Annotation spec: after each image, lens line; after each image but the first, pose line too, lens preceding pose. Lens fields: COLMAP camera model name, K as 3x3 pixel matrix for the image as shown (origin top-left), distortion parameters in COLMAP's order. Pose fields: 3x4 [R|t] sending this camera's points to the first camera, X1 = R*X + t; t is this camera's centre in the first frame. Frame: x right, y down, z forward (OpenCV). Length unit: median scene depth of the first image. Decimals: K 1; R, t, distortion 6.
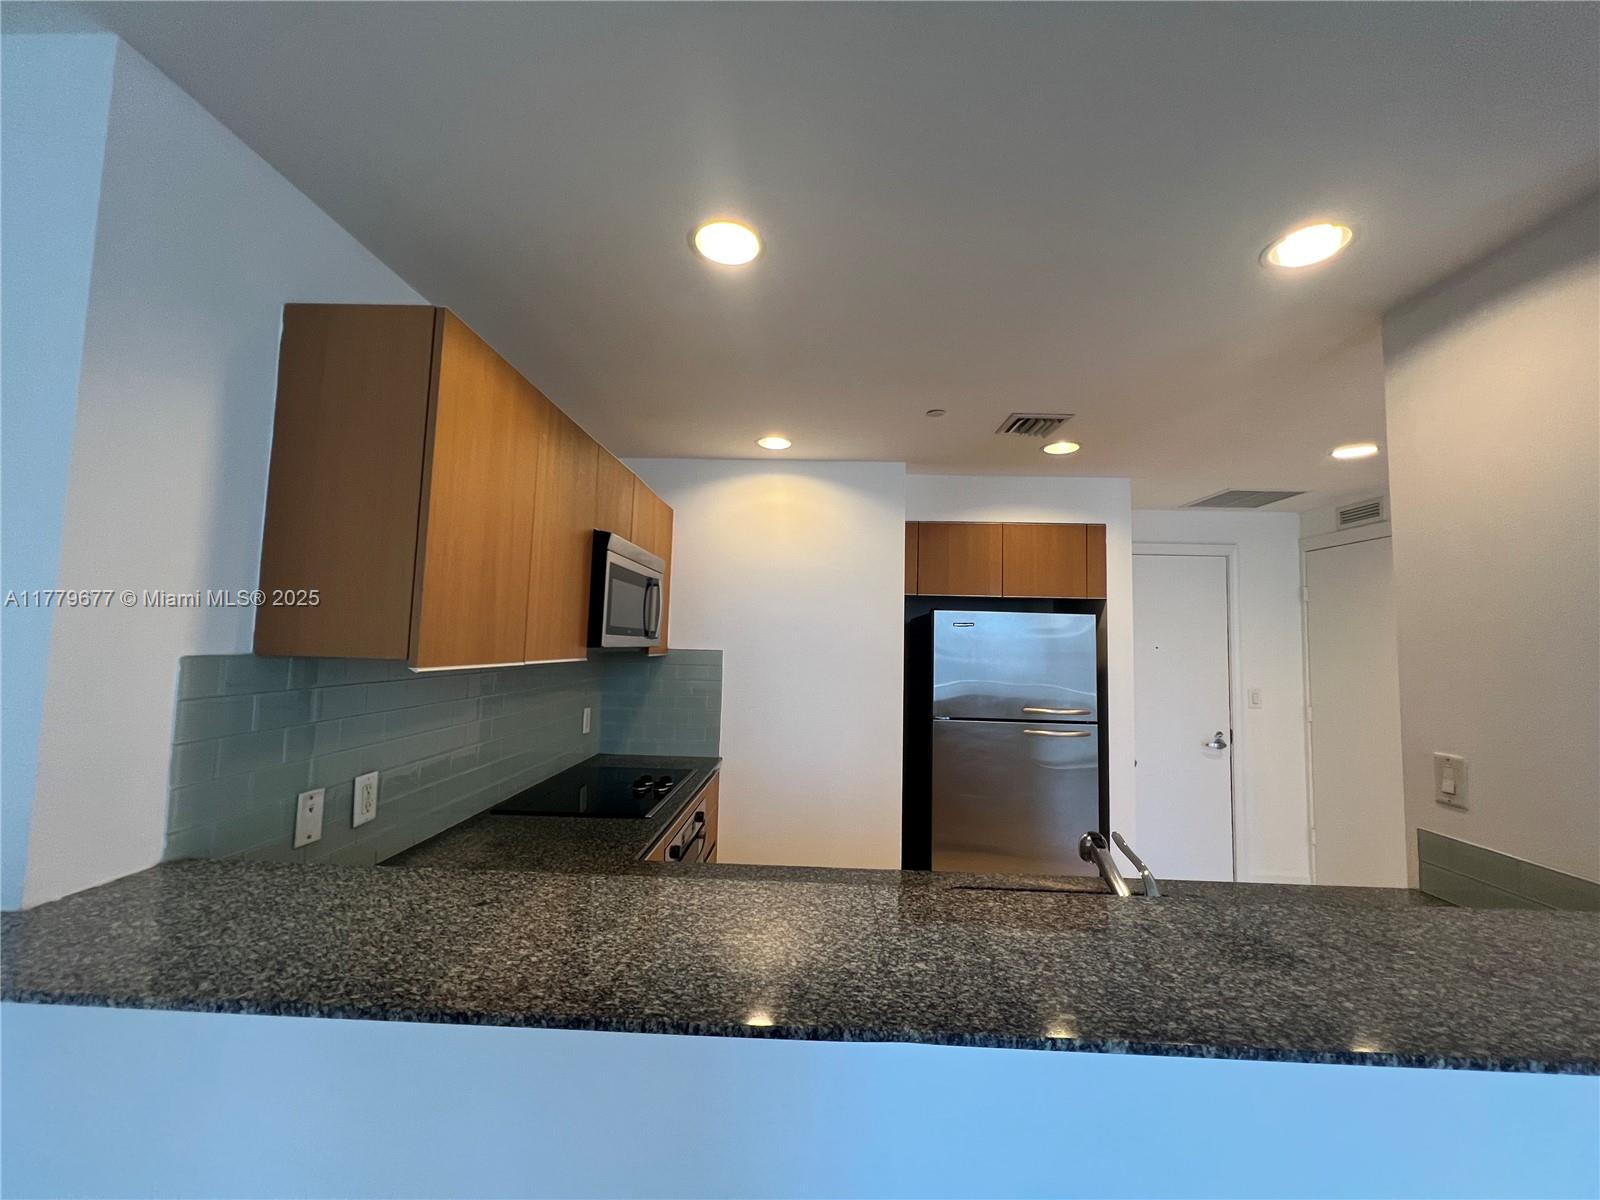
lens RADIAL K [[632.0, 0, 800.0], [0, 632.0, 600.0], [0, 0, 1]] dist [0.000876, -0.000036]
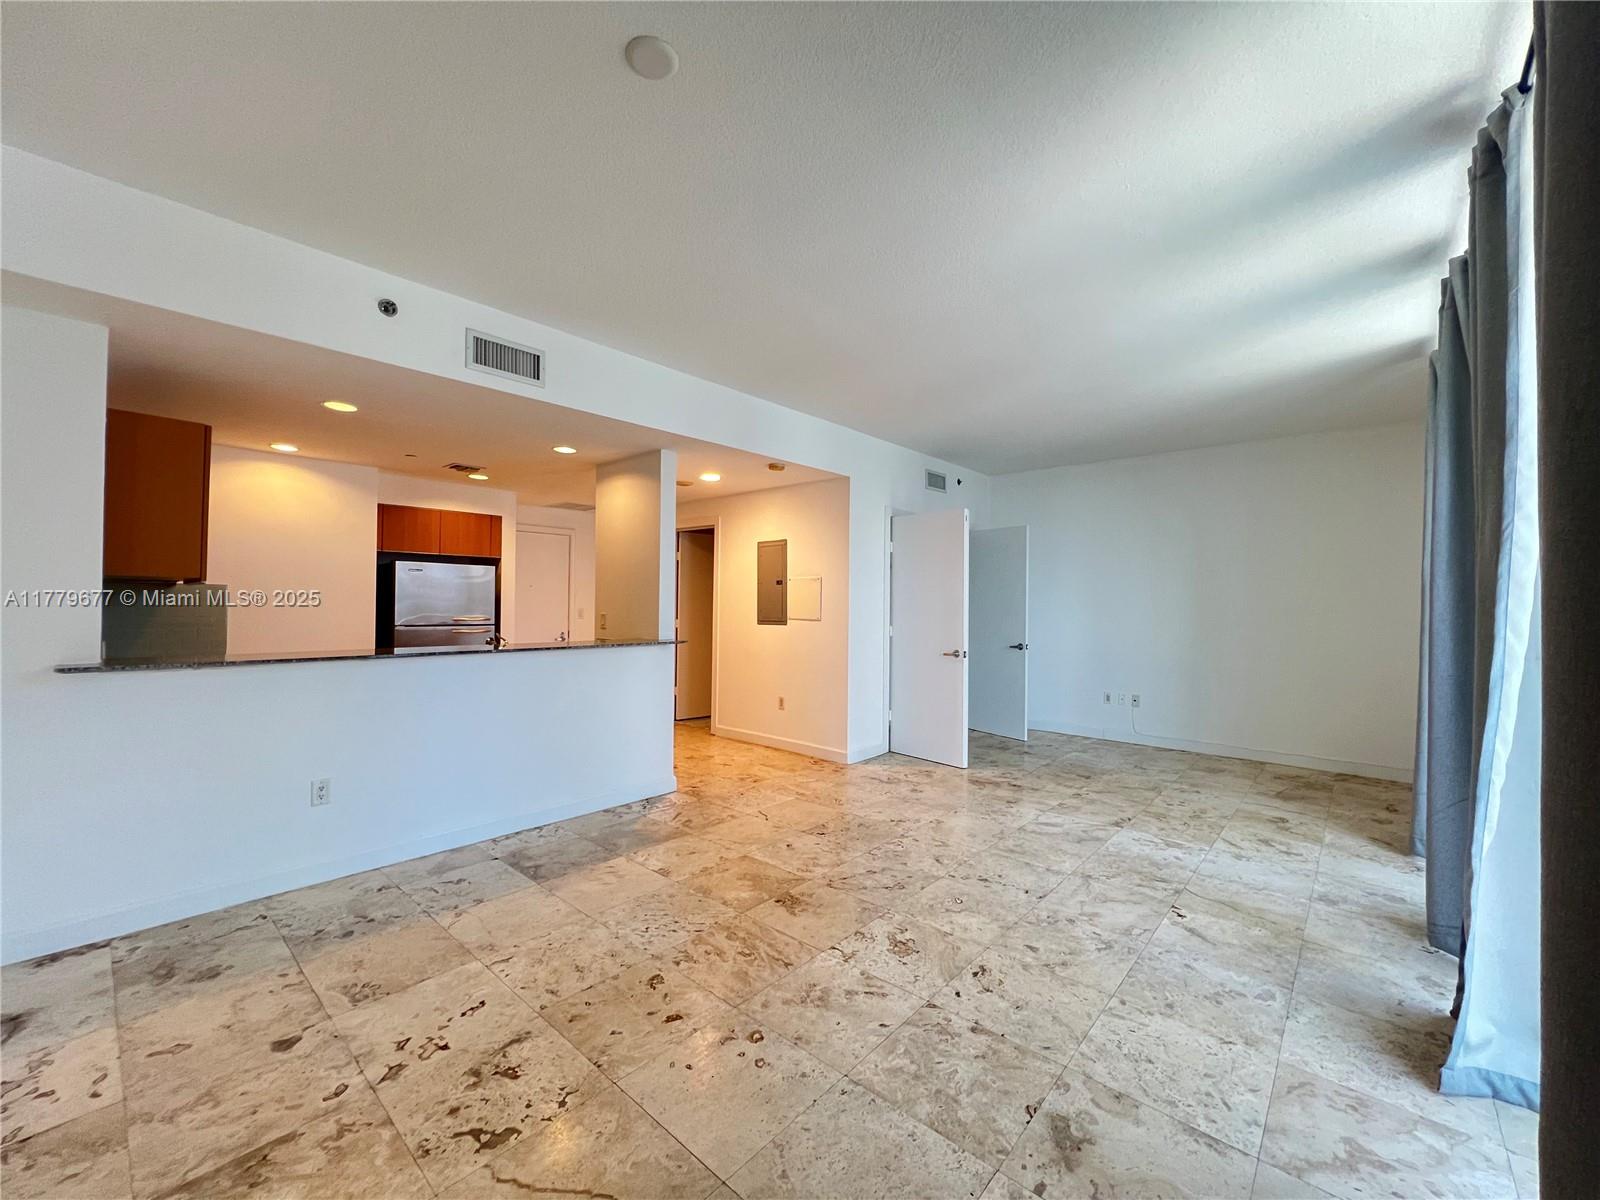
lens RADIAL K [[641.4, 0, 800.0], [0, 641.4, 600.0], [0, 0, 1]] dist [-0.002160, 0.000366]
pose [[0.639531, -0.012141, 0.768670, -0.403197], [-0.046977, 0.997390, 0.054838, -0.023124], [-0.767329, -0.071180, 0.637291, -0.882224]]
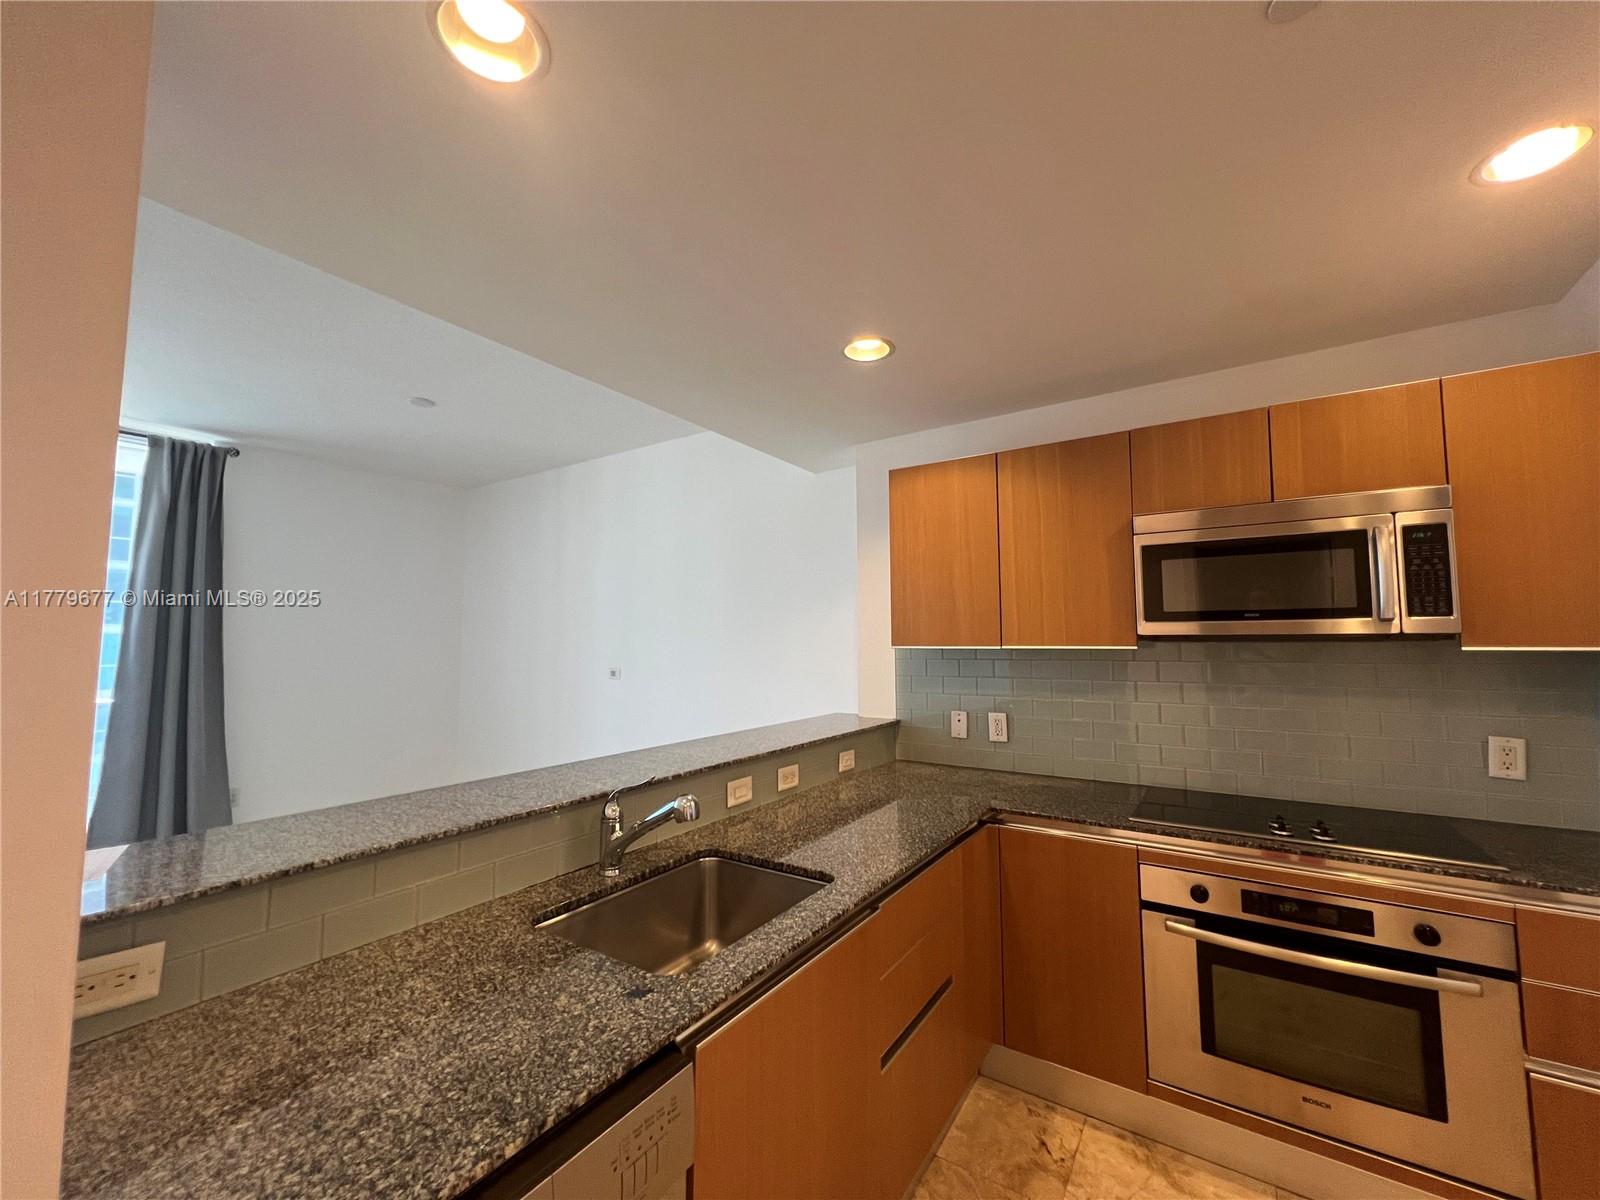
lens RADIAL K [[656.1, 0, 800.0], [0, 656.1, 600.0], [0, 0, 1]] dist [0.023066, -0.006206]
pose [[-0.518895, -0.075905, -0.851461, 0.551722], [0.052490, 0.991341, -0.120363, 0.077877], [0.853225, -0.107149, -0.510418, 0.727724]]
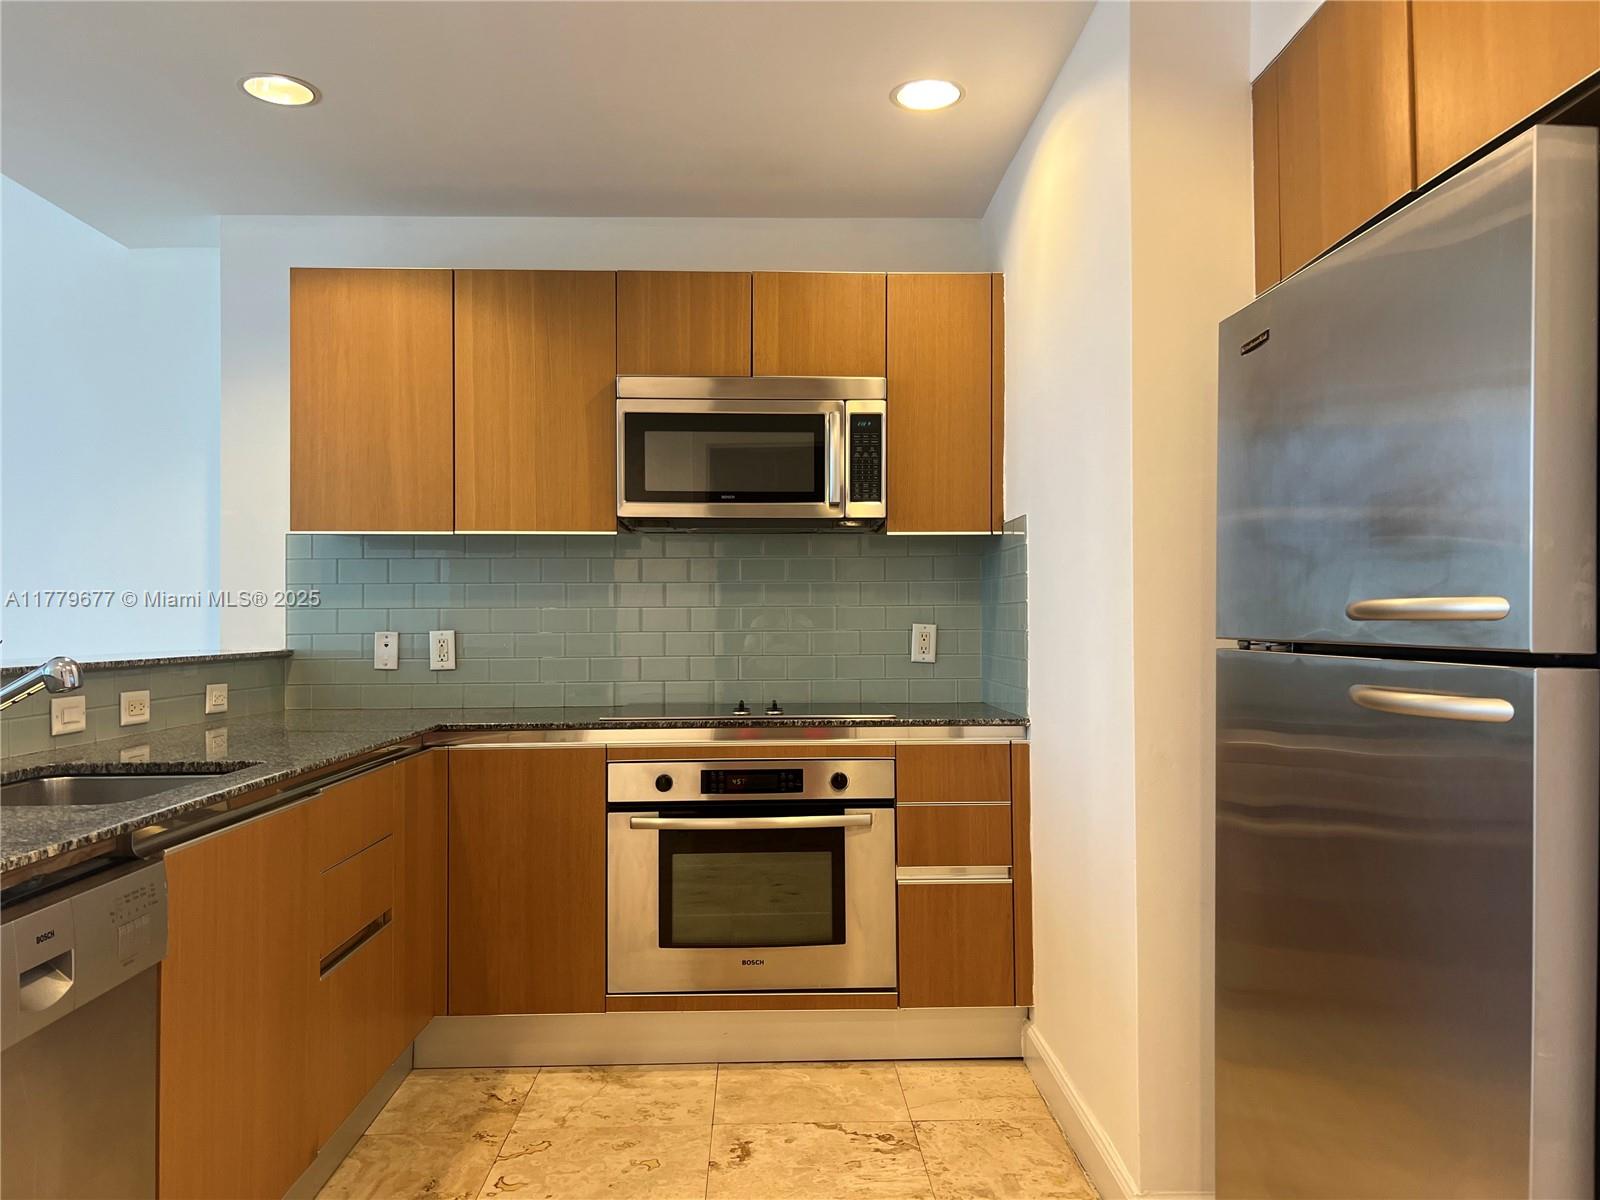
lens RADIAL K [[1212.9, 0, 848.1], [0, 1212.9, 605.0], [0, 0, 1]] dist [0.000220, -0.008422]
pose [[0.097108, -0.031430, -0.994777, 0.860550], [0.075022, 0.996889, -0.024173, 0.167385], [0.992442, -0.072282, 0.099164, 0.763382]]
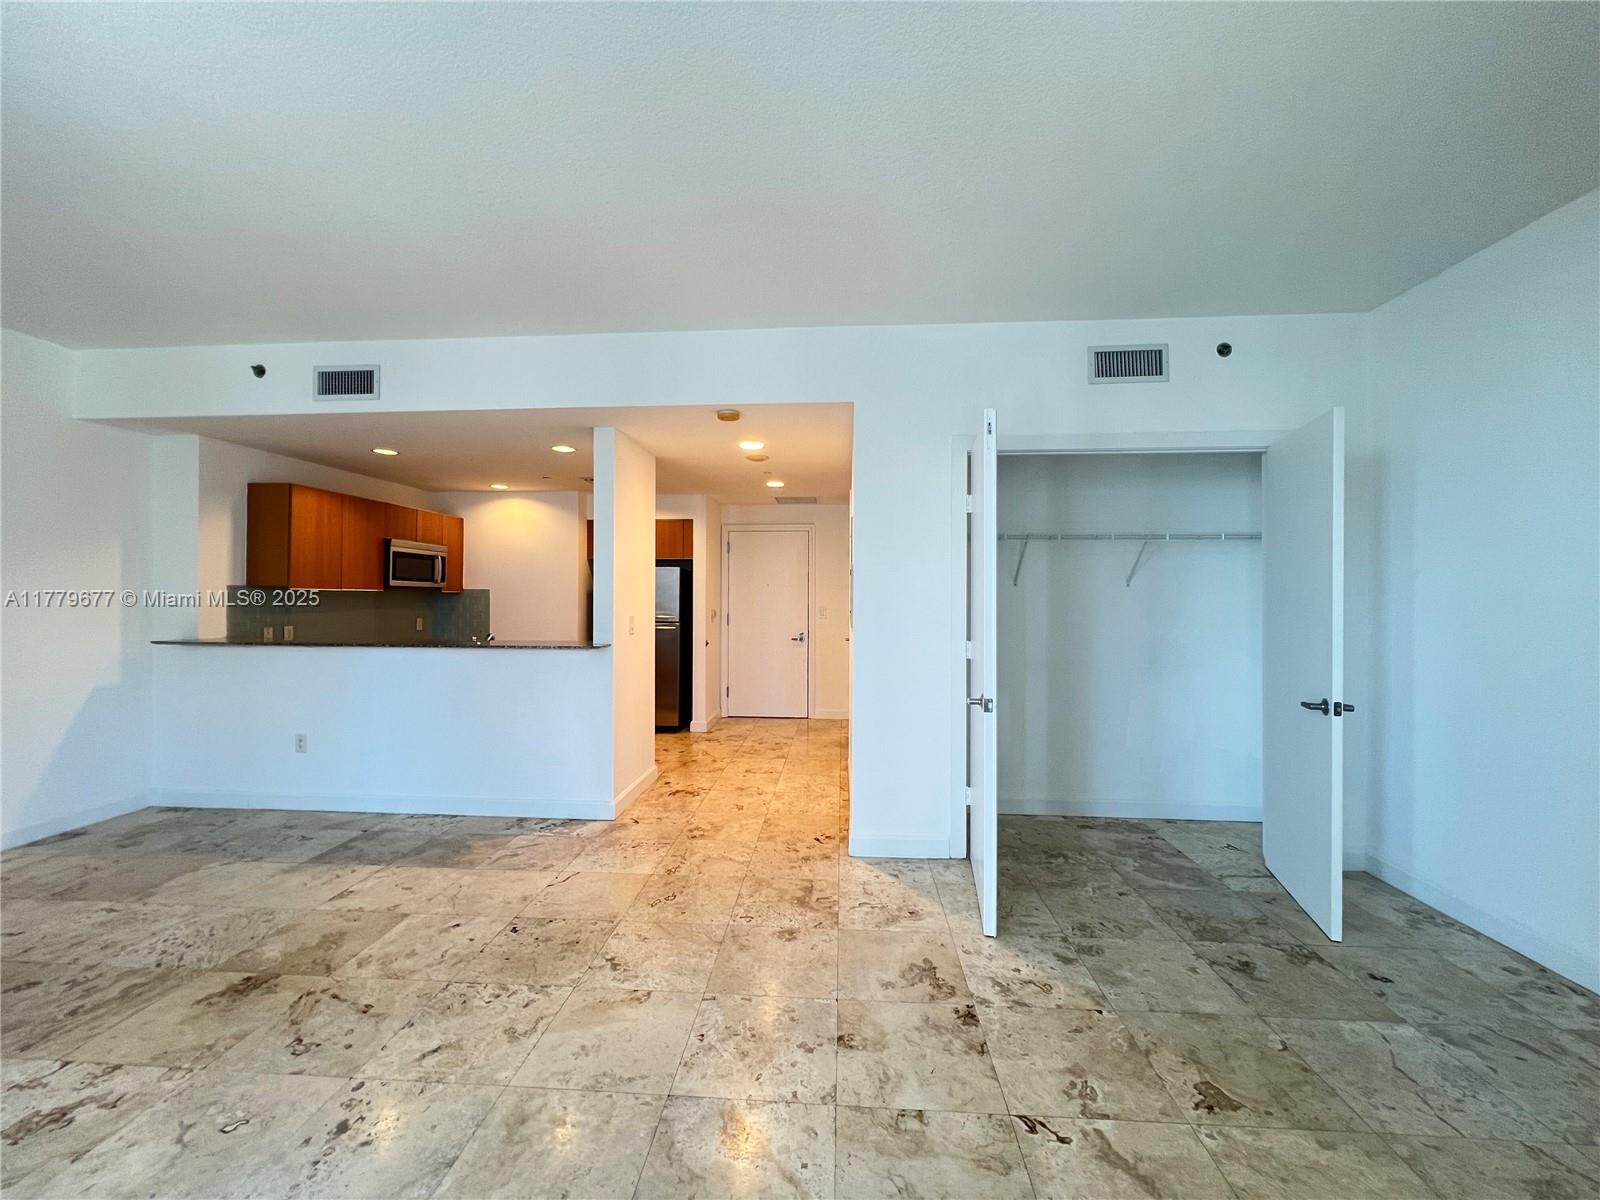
lens RADIAL K [[641.4, 0, 800.0], [0, 641.4, 600.0], [0, 0, 1]] dist [-0.002160, 0.000366]
pose [[0.999220, -0.018021, -0.035136, 0.928165], [0.020477, 0.997276, 0.070863, -0.008962], [0.033763, -0.071527, 0.996867, -0.975719]]
